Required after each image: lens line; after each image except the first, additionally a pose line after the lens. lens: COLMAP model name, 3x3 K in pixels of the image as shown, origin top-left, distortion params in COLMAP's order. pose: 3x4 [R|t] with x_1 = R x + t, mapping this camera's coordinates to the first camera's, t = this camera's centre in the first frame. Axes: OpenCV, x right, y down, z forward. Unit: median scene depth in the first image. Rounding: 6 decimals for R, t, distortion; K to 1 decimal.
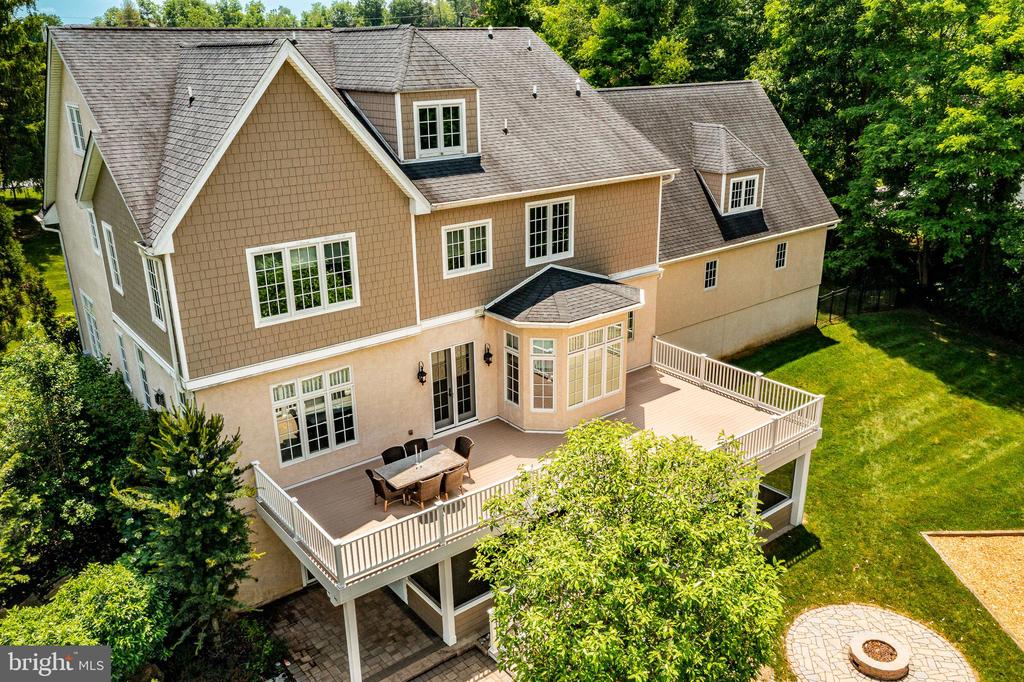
lens RADIAL K [[820.0, 0, 511.9], [0, 820.0, 344.6], [0, 0, 1]] dist [-0.012532, -0.001266]
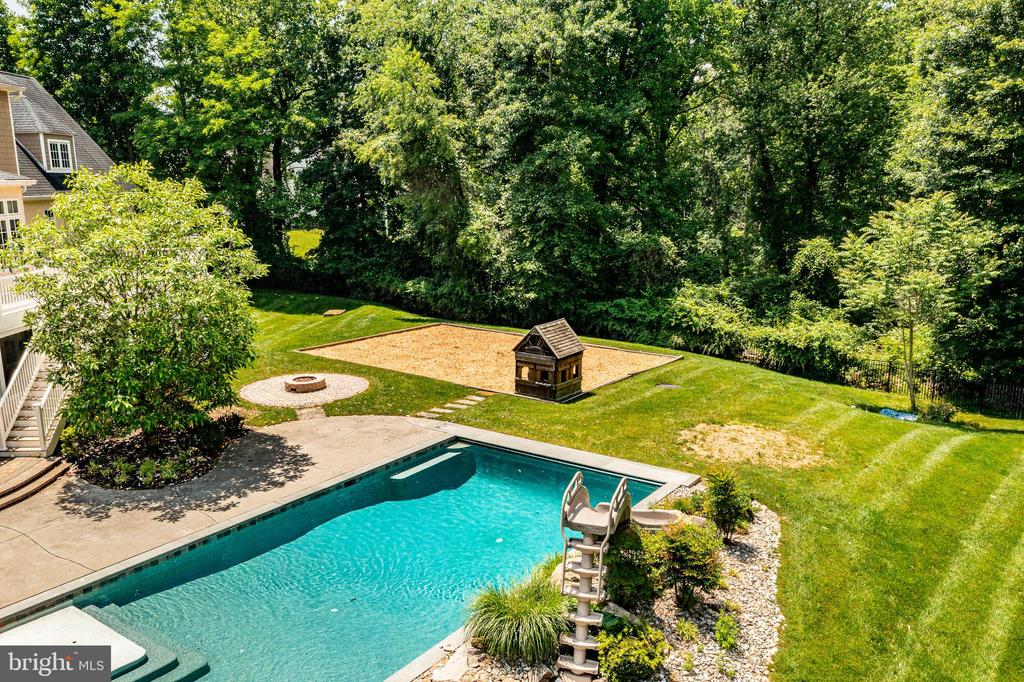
lens RADIAL K [[812.4, 0, 512.0], [0, 812.4, 341.0], [0, 0, 1]] dist [-0.014936, -0.010876]
pose [[0.612844, -0.154455, 0.774962, -0.343146], [0.277568, 0.960295, -0.028108, 0.386848], [-0.739851, 0.232330, 0.631382, -0.135887]]
